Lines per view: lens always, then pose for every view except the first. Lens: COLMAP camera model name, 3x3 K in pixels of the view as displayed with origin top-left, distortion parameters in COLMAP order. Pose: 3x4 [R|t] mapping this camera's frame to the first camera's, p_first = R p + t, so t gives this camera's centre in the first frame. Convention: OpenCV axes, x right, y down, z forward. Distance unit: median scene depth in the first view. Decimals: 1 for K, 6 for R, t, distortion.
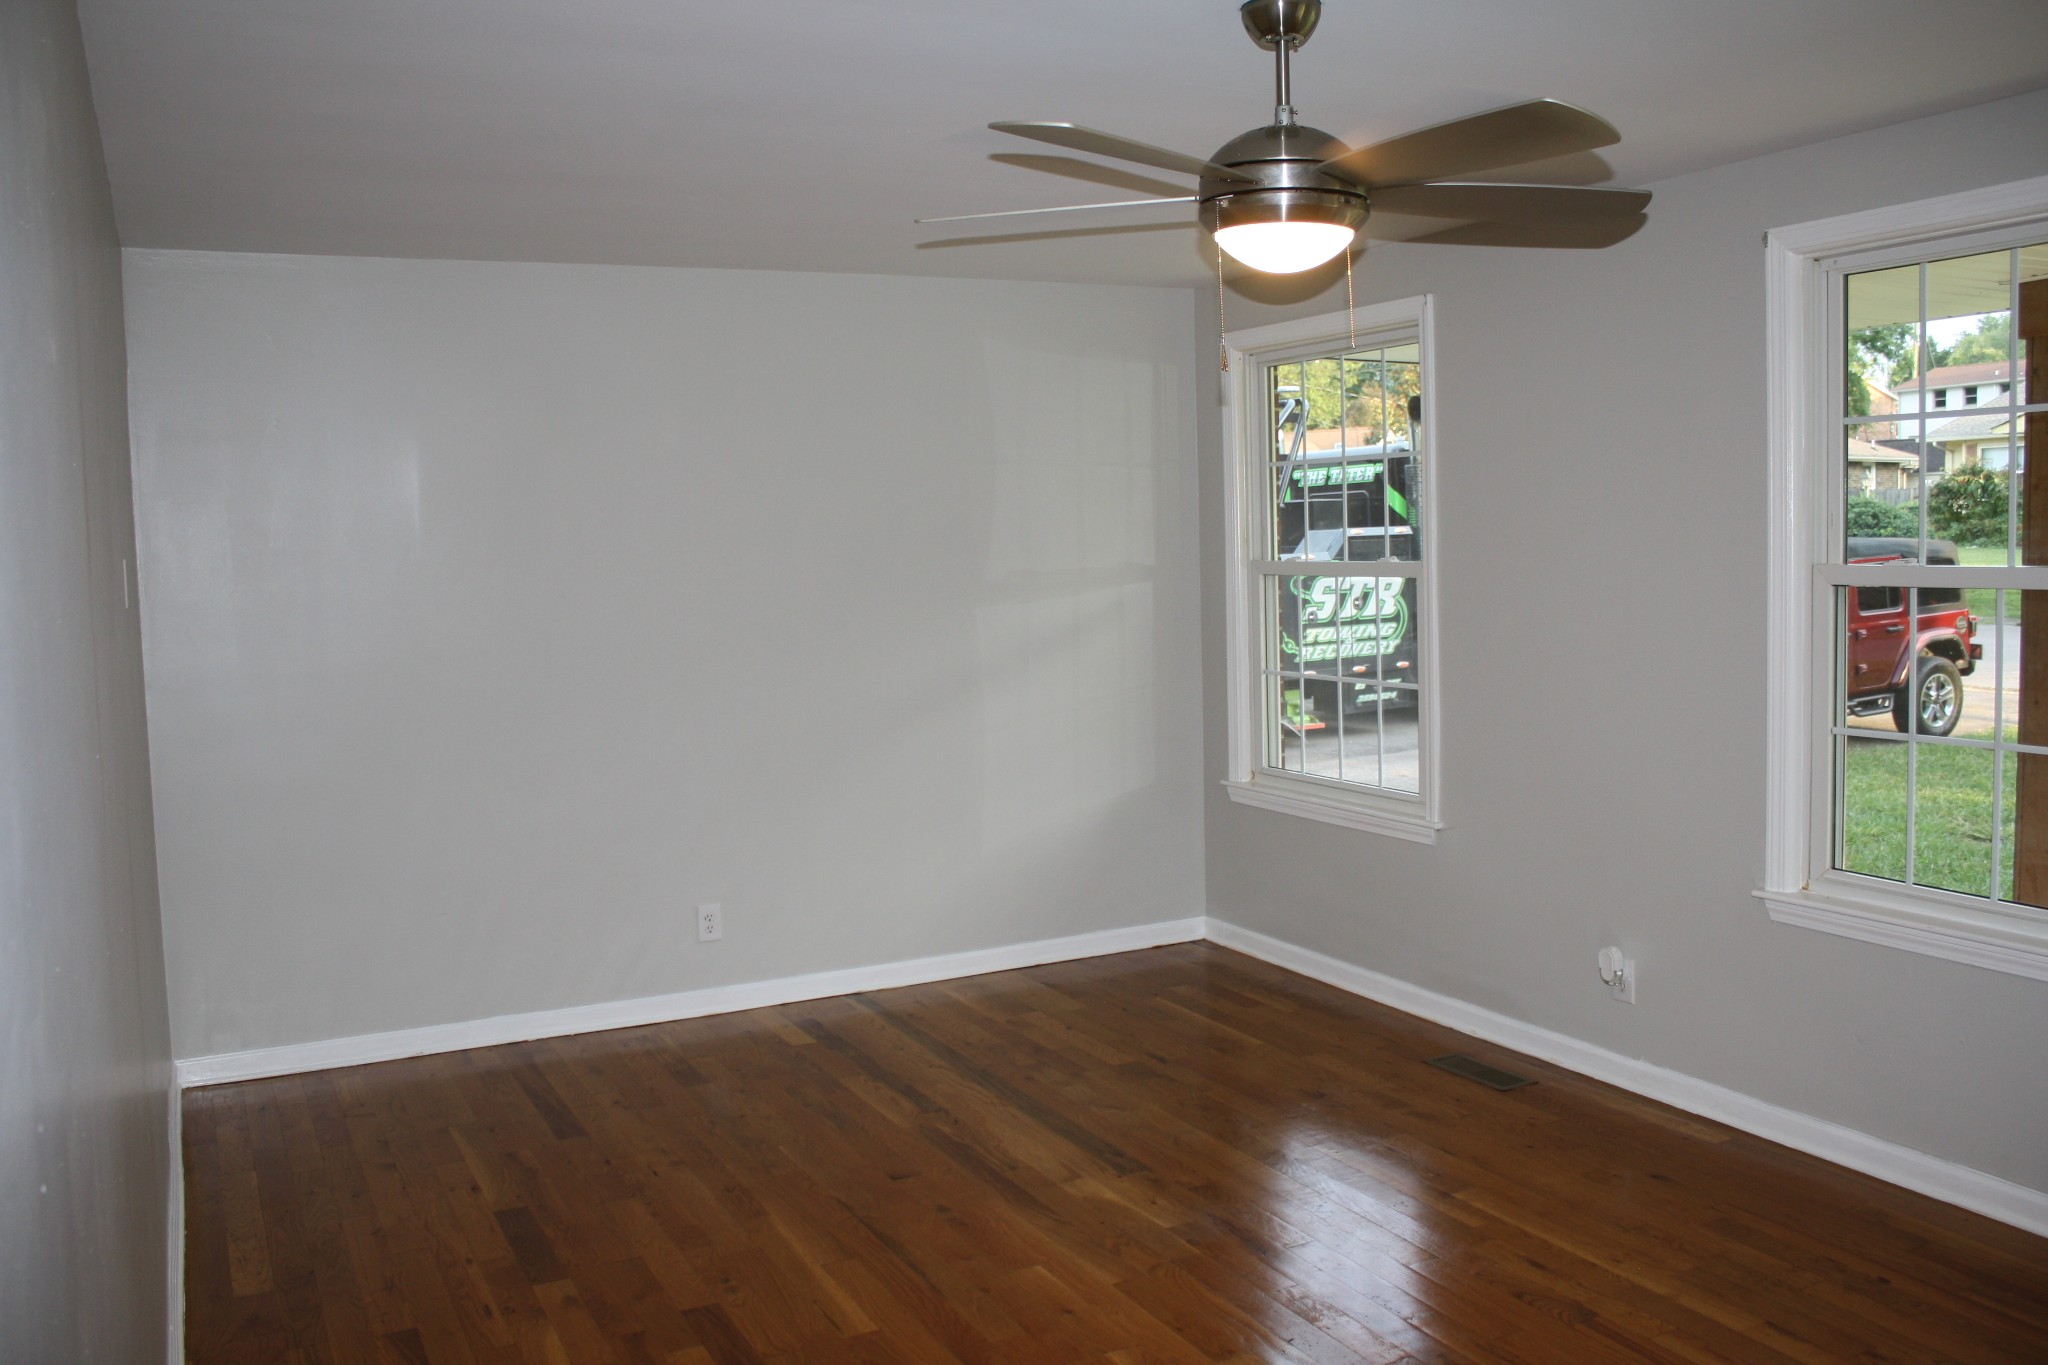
lens RADIAL K [[1715.1, 0, 1025.2], [0, 1715.1, 687.3], [0, 0, 1]] dist [-0.166785, 0.152624]
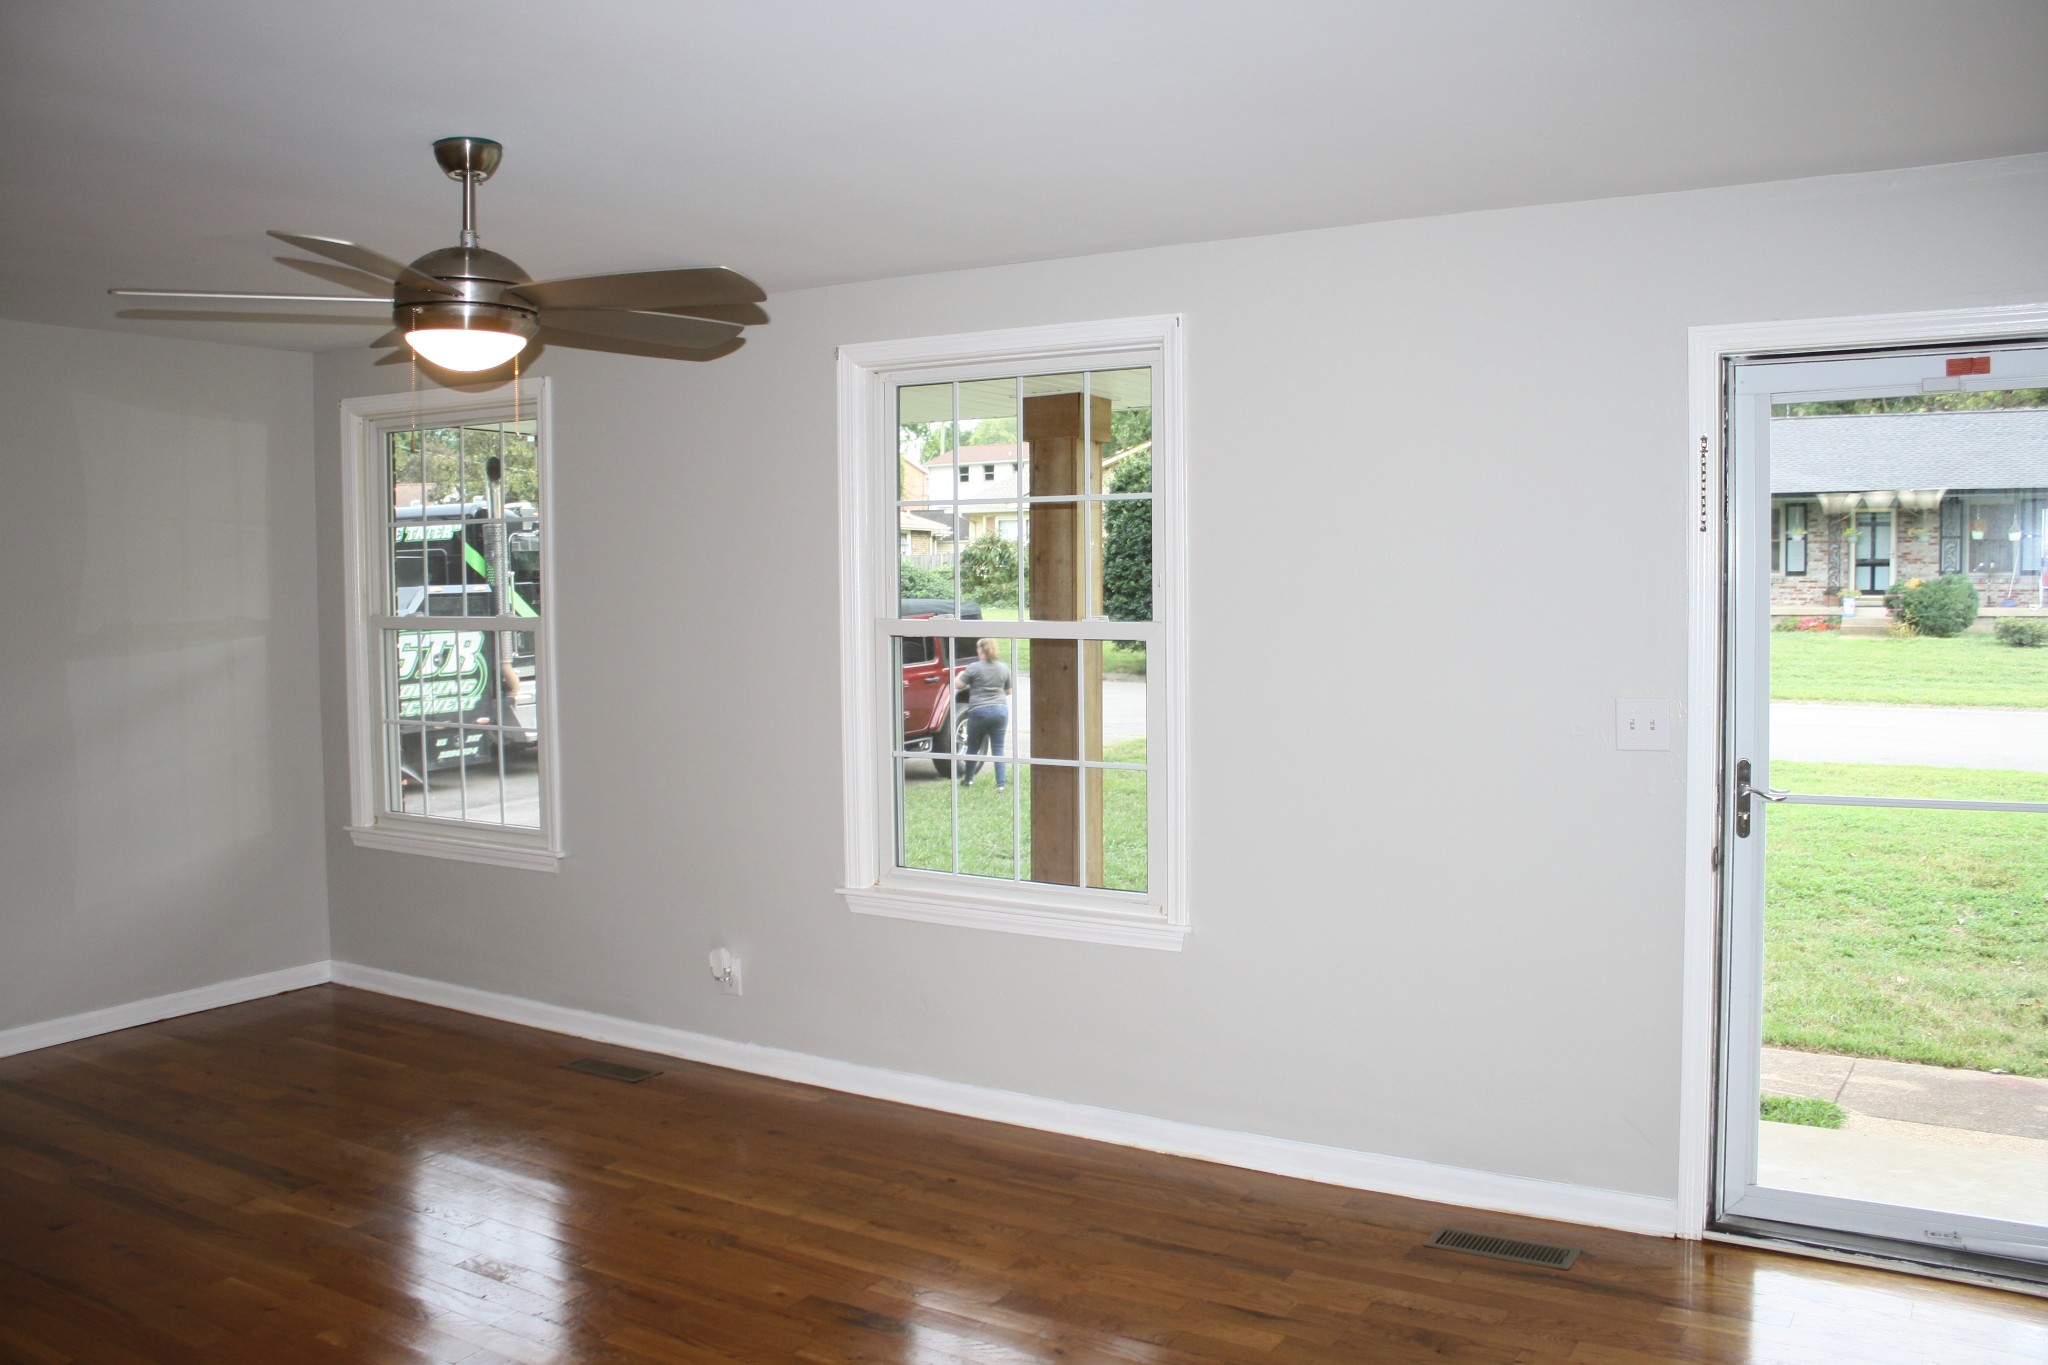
lens RADIAL K [[1715.1, 0, 1025.2], [0, 1715.1, 687.3], [0, 0, 1]] dist [-0.166785, 0.152624]
pose [[0.858106, -0.009990, 0.513375, -0.059747], [0.027764, 0.999251, -0.026962, 0.010008], [-0.512721, 0.037389, 0.857741, -0.102730]]
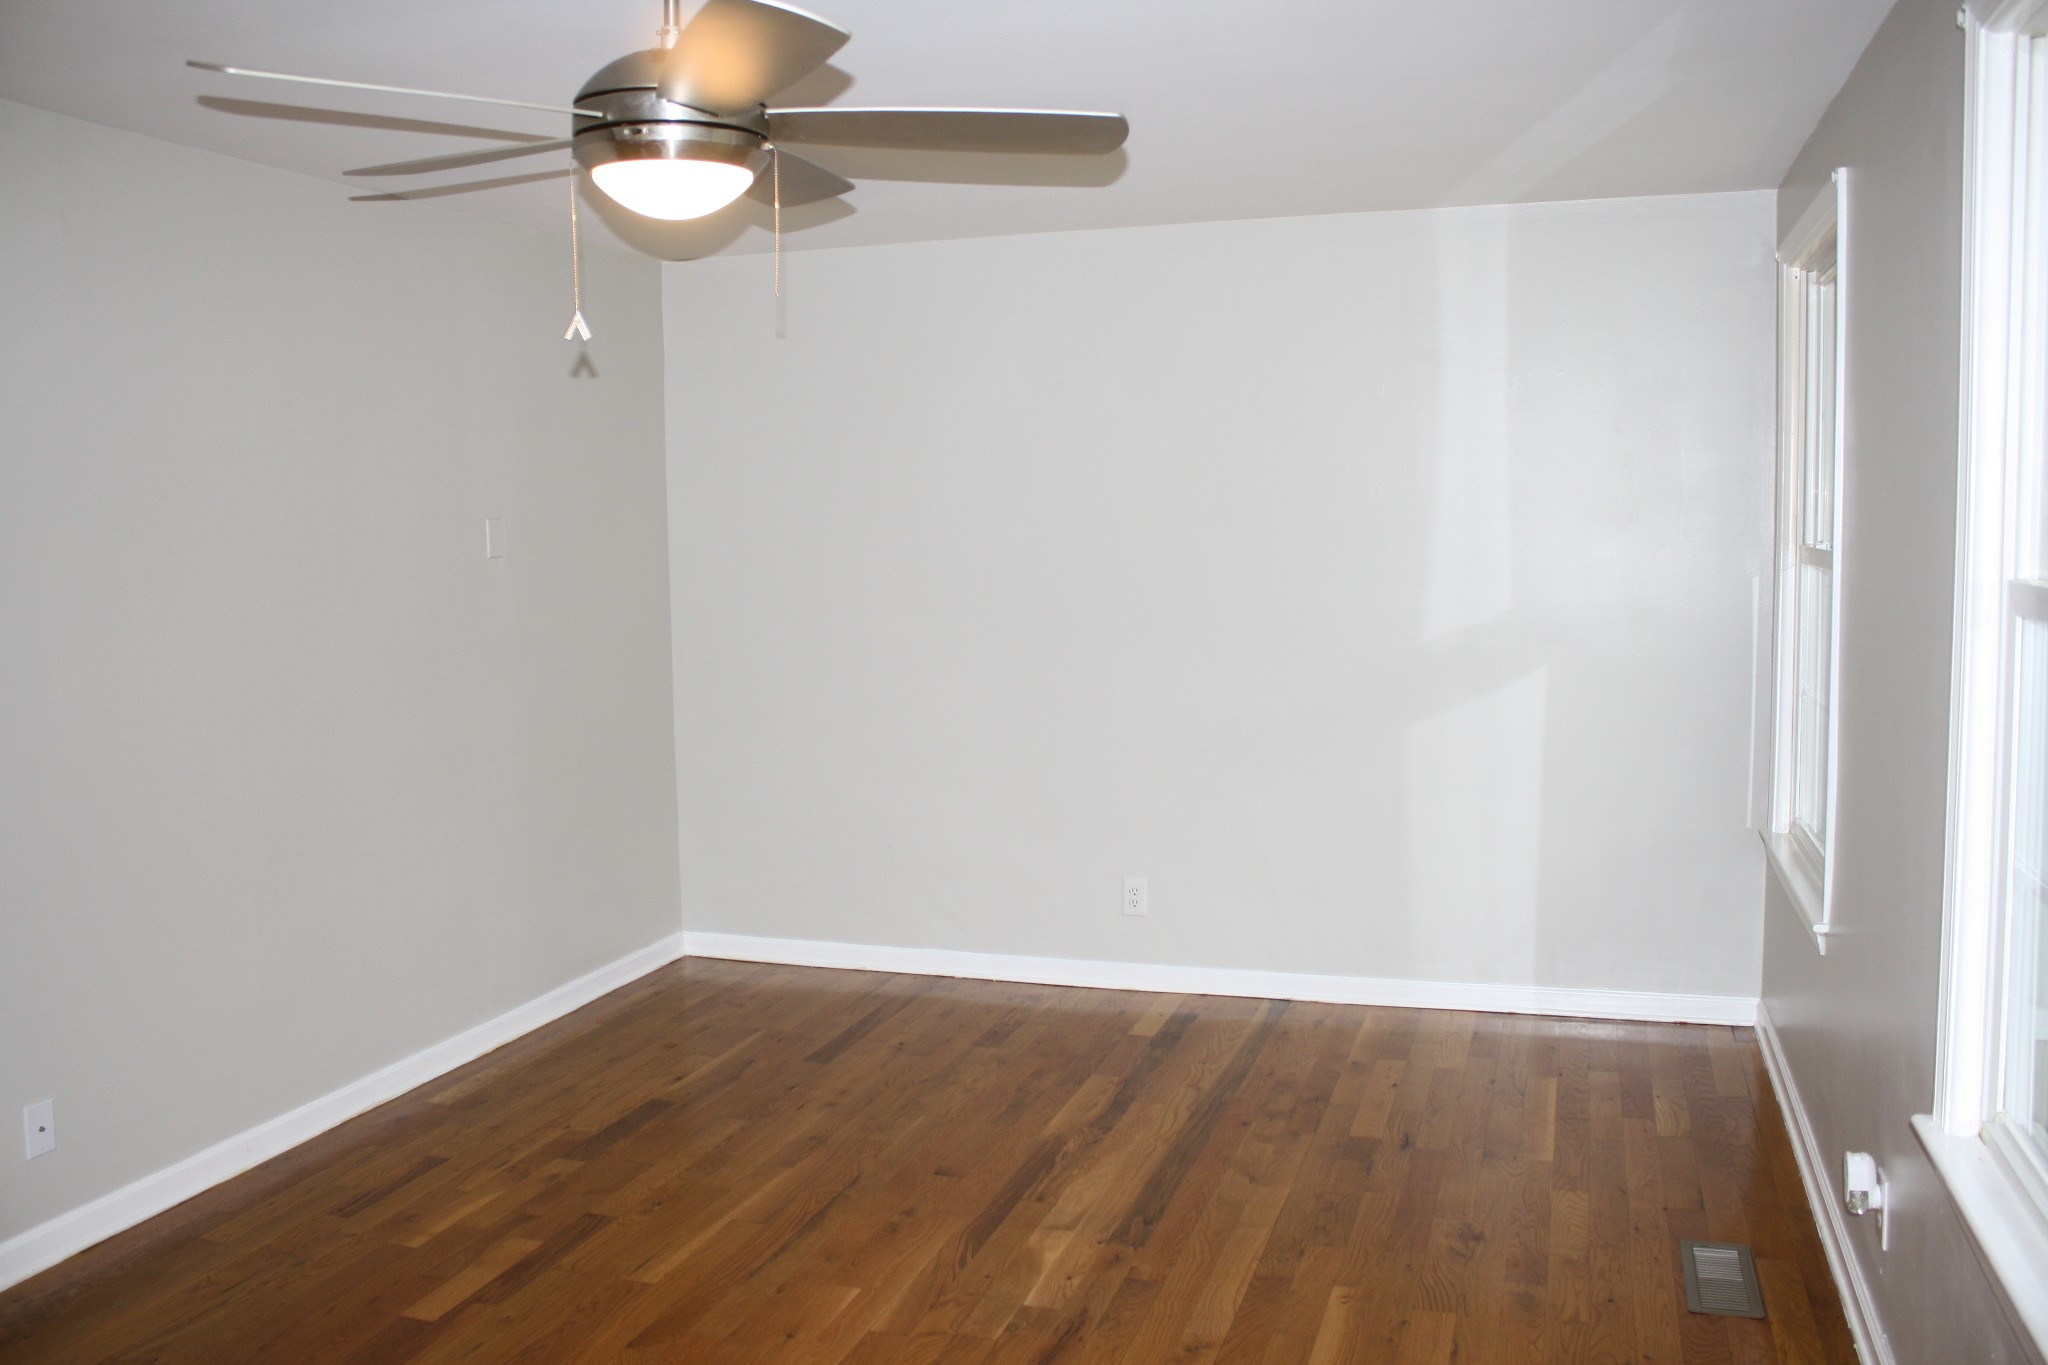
lens RADIAL K [[1715.1, 0, 1025.2], [0, 1715.1, 687.3], [0, 0, 1]] dist [-0.166785, 0.152624]
pose [[0.692780, 0.081562, -0.716522, 0.473902], [-0.062381, 0.996637, 0.053133, -0.030249], [0.718446, 0.007887, 0.695538, 0.274643]]
